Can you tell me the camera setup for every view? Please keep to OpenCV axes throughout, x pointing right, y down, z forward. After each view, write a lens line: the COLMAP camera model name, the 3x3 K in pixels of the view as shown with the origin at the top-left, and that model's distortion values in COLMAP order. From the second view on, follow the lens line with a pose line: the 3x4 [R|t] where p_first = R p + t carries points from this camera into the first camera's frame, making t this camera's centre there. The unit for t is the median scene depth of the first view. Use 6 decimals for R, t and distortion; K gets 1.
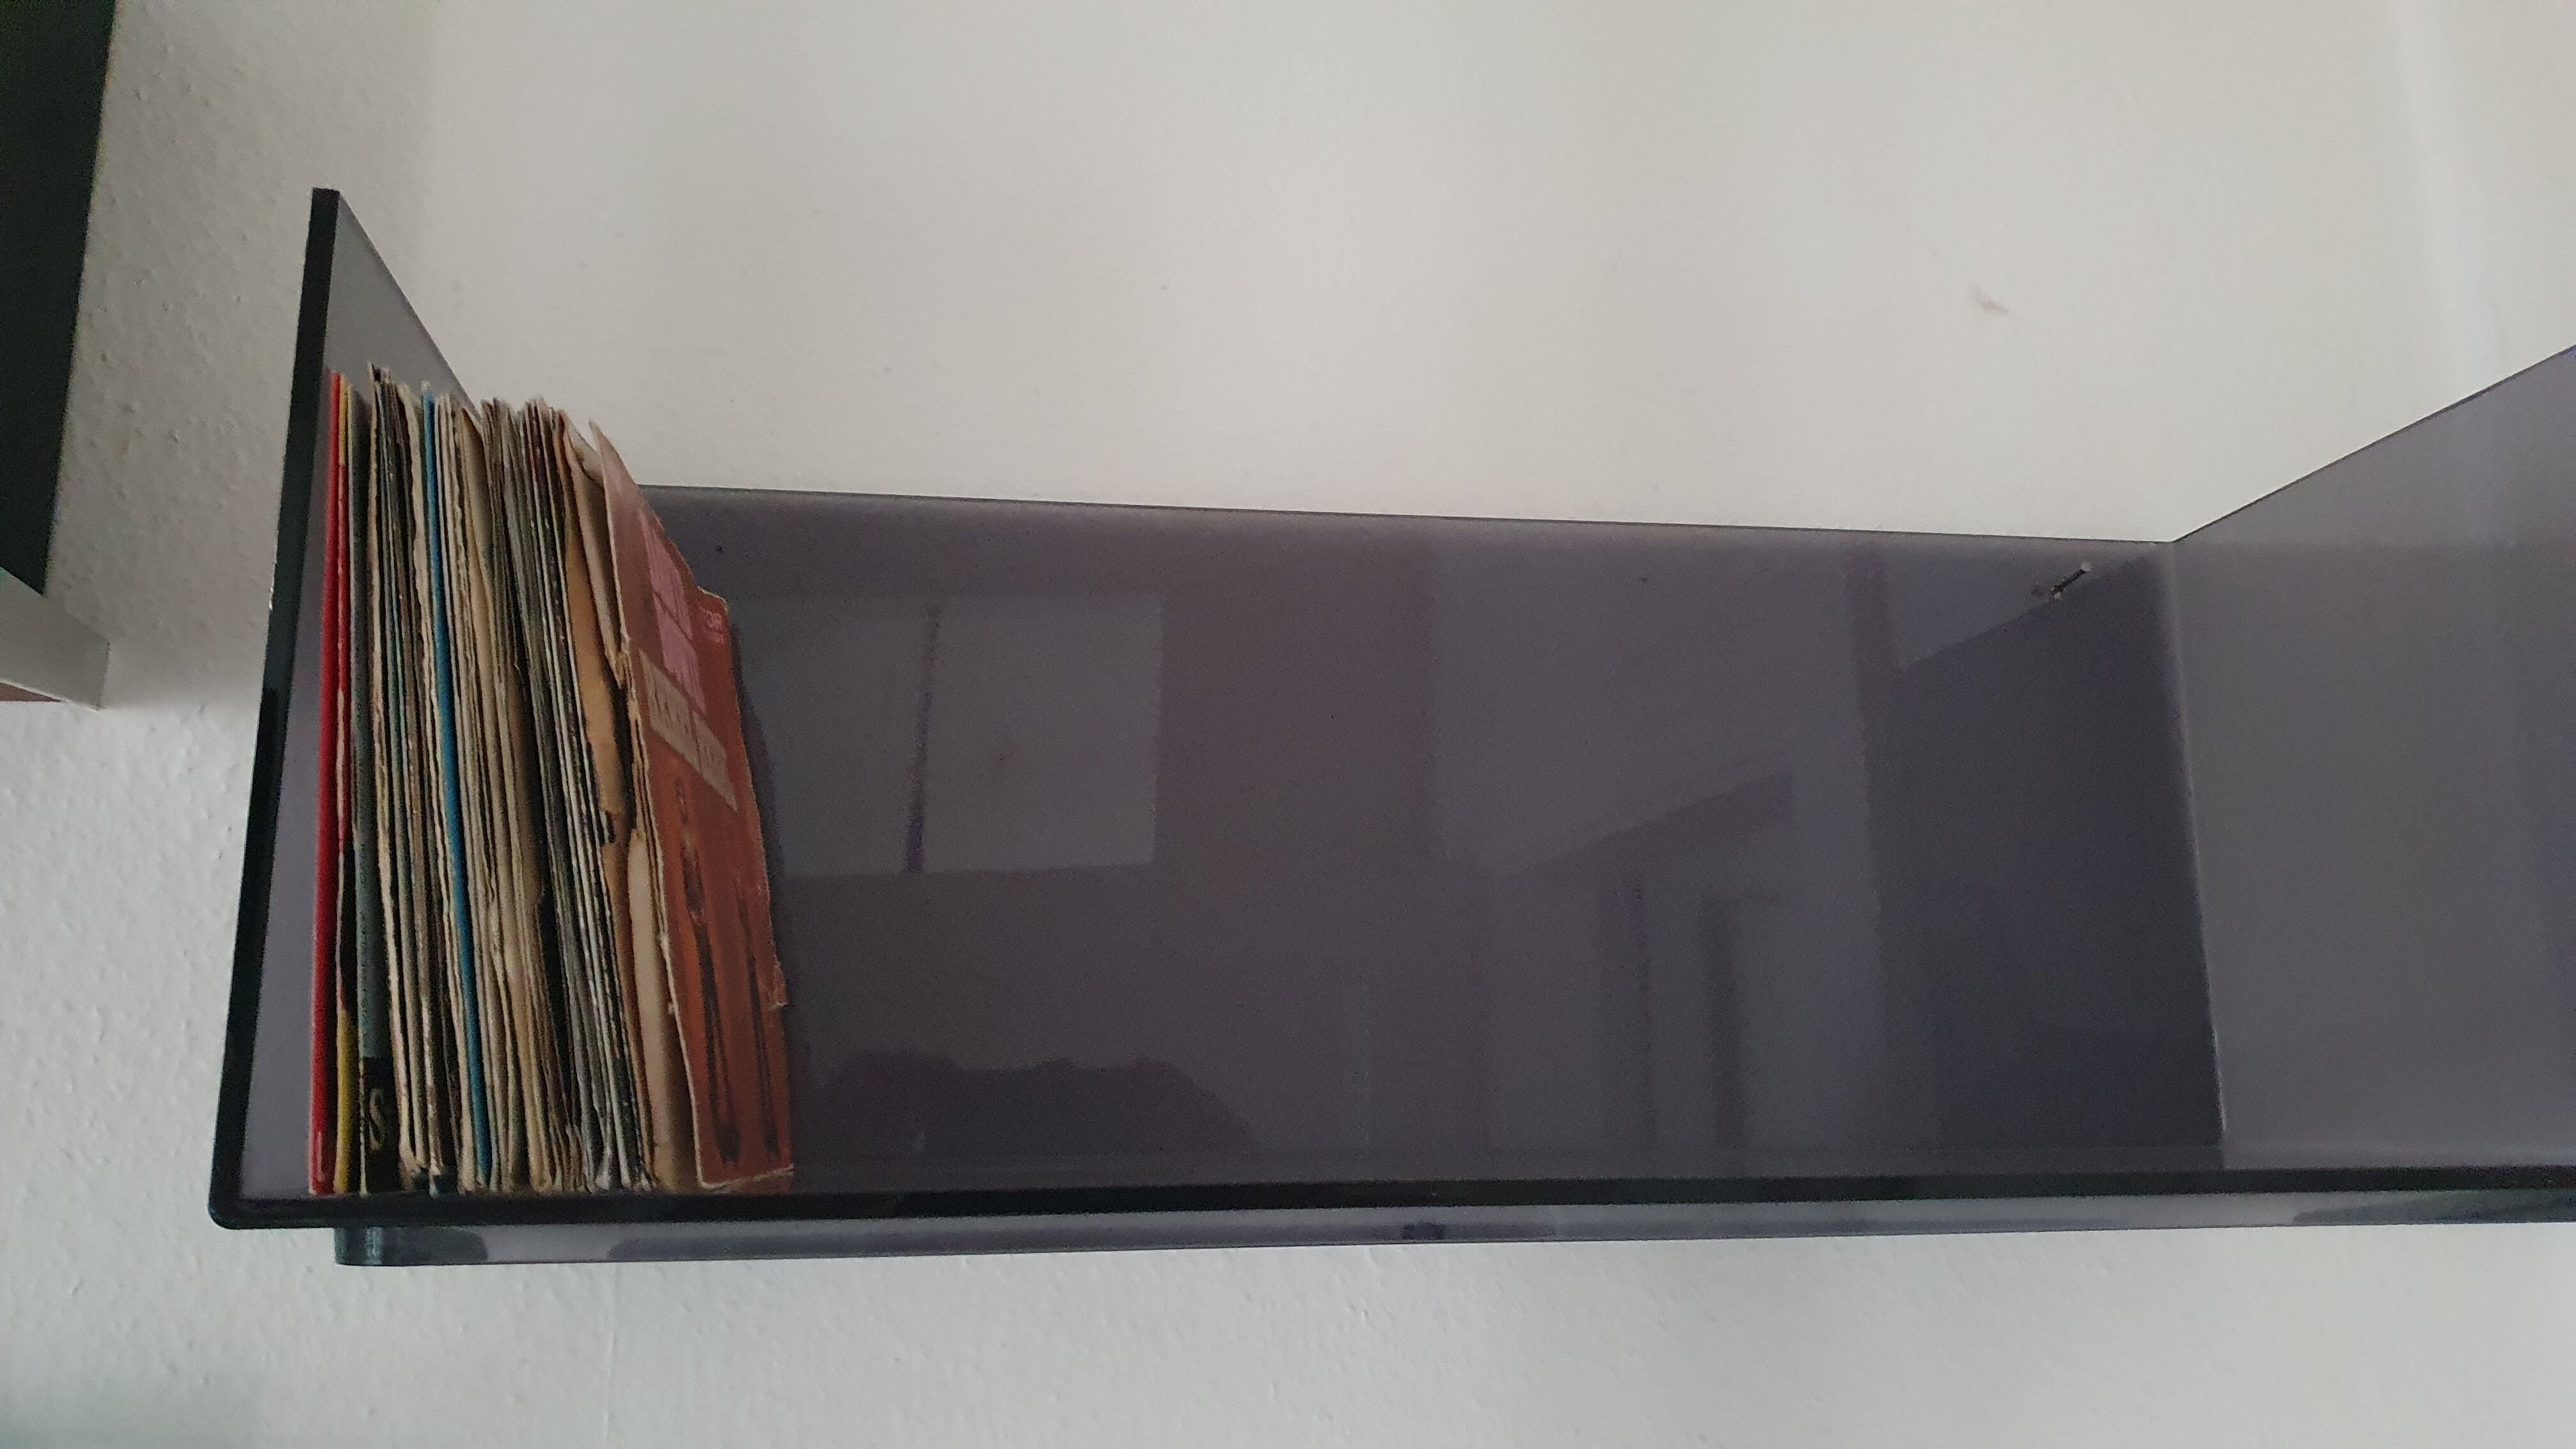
lens RADIAL K [[2003.6, 0, 1298.5], [0, 2003.6, 734.3], [0, 0, 1]] dist [-0.011140, 0.036183]
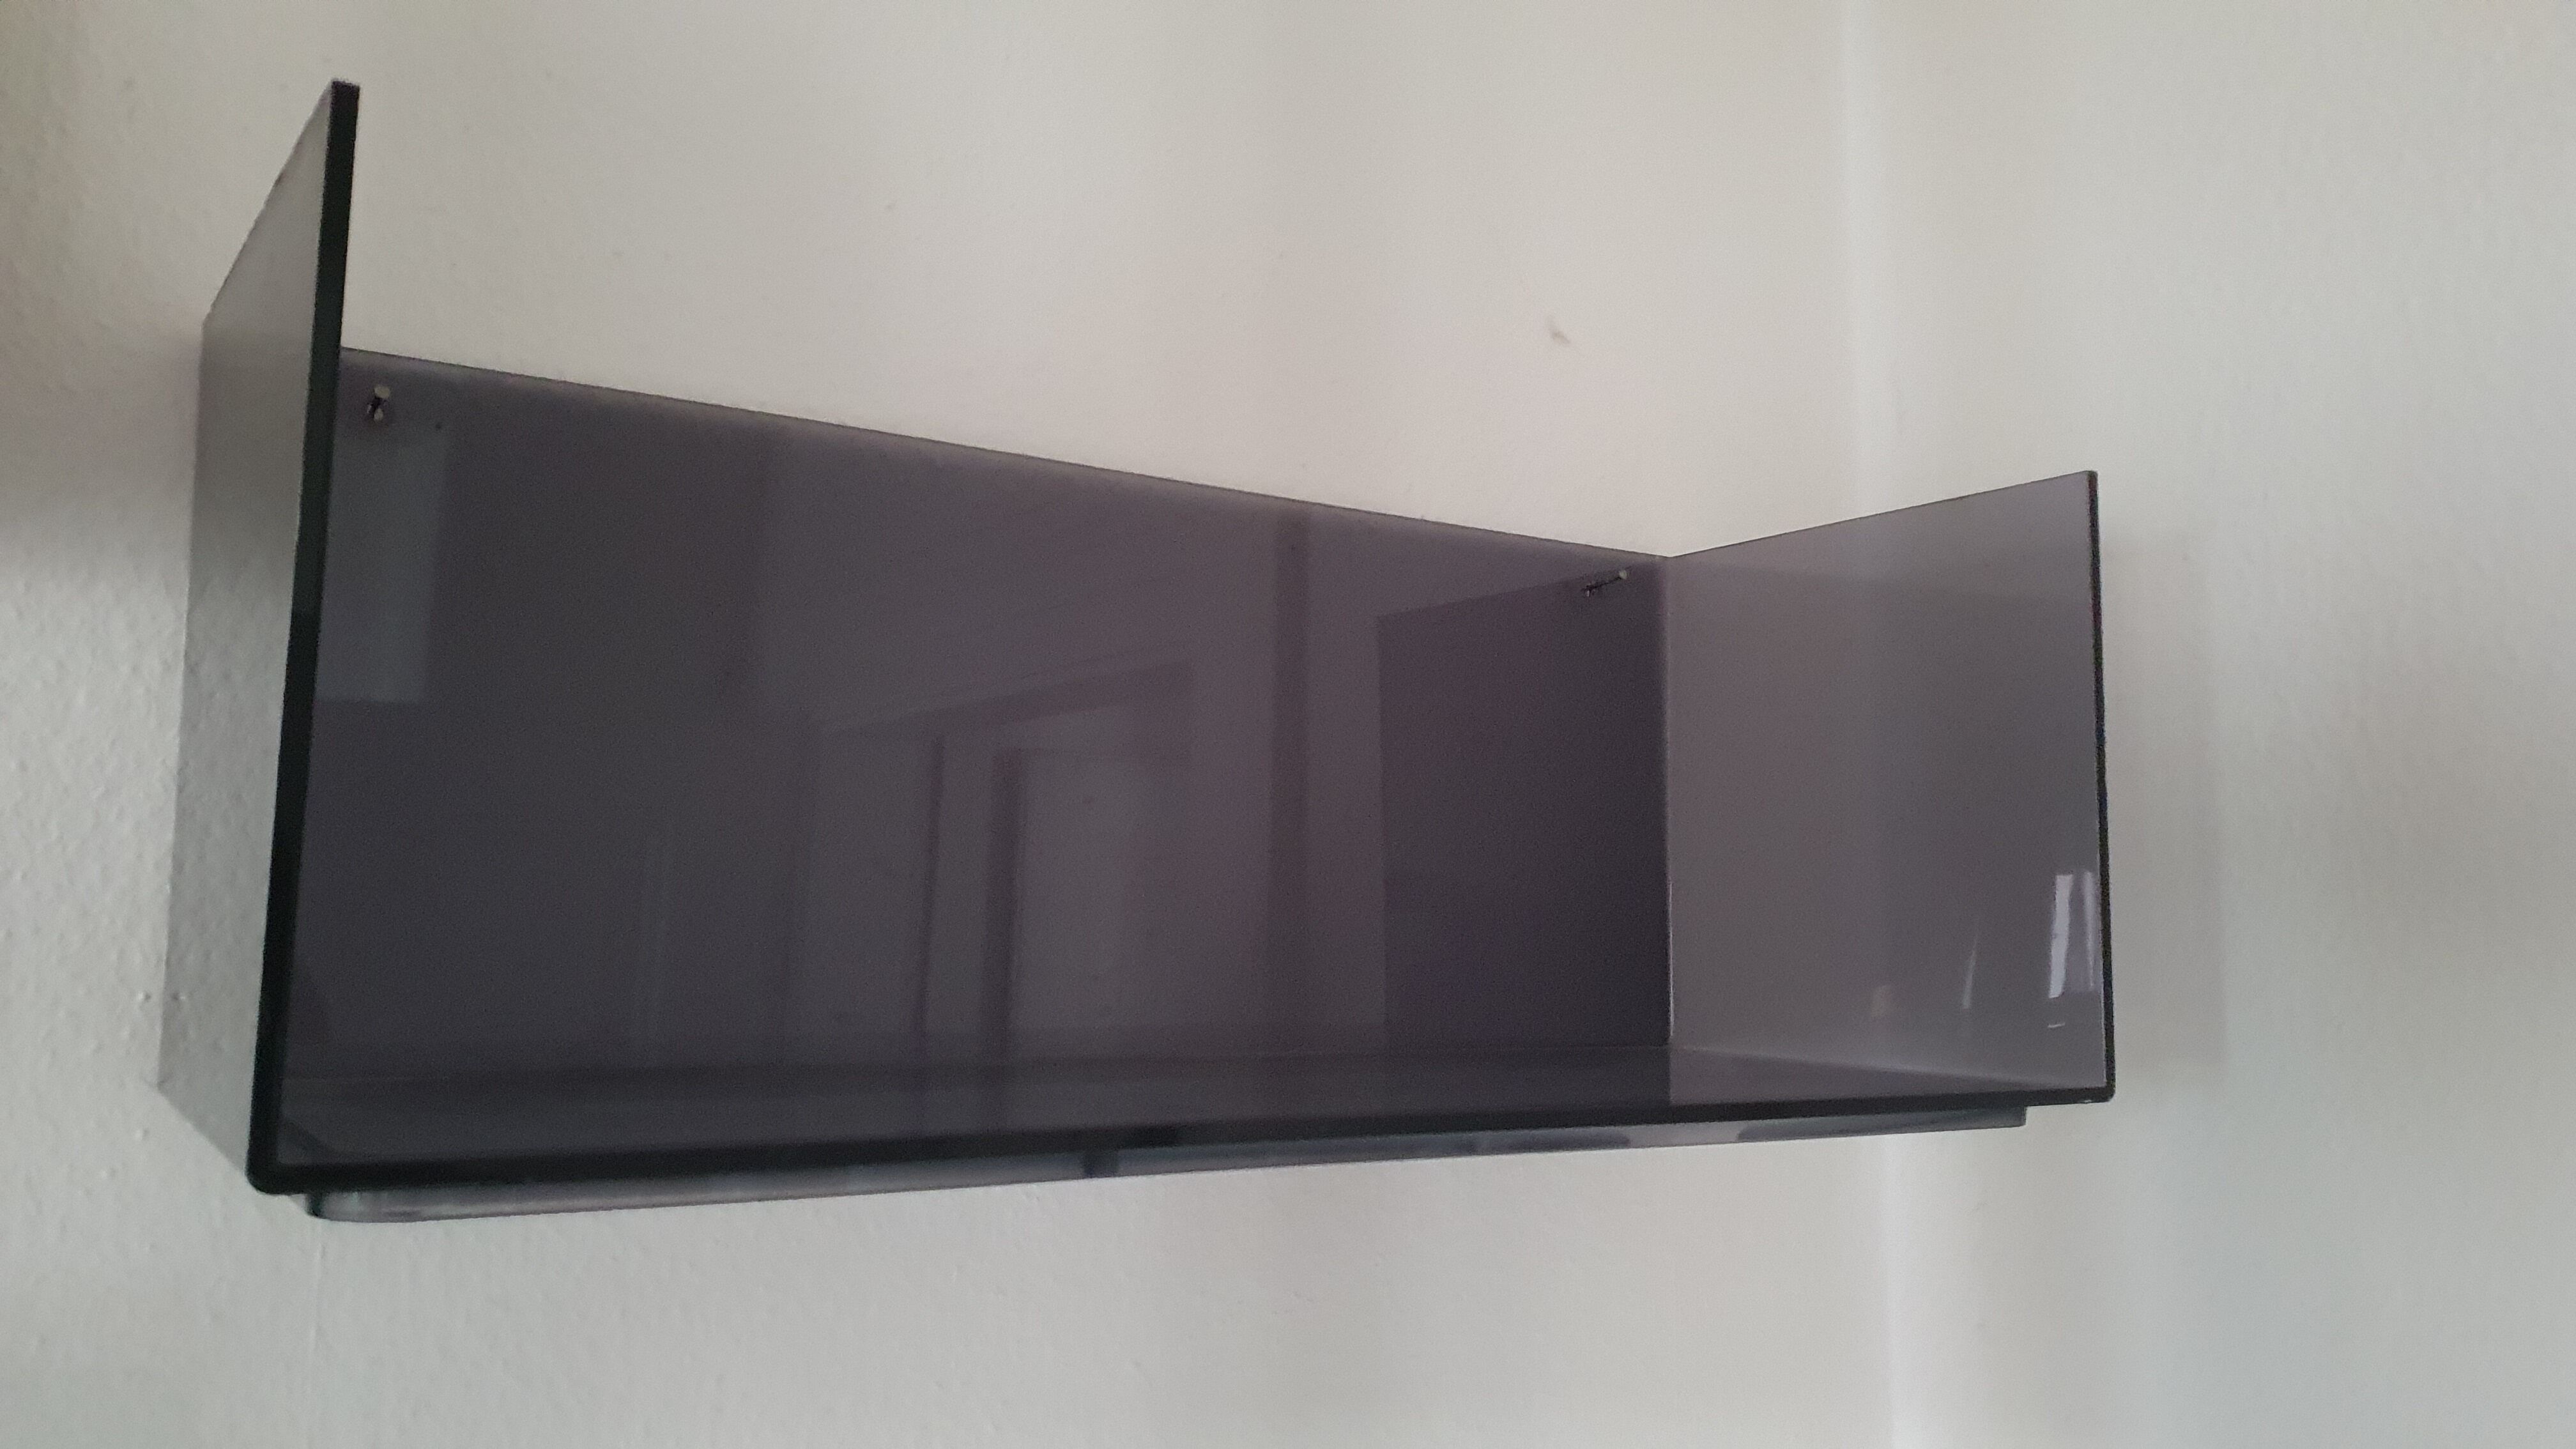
lens RADIAL K [[2003.6, 0, 1274.9], [0, 2003.6, 735.7], [0, 0, 1]] dist [-0.011140, 0.036183]
pose [[0.912817, 0.065885, 0.403019, -0.329440], [-0.104949, 0.991600, 0.075597, -0.066510], [-0.394653, -0.111302, 0.912064, -0.035190]]
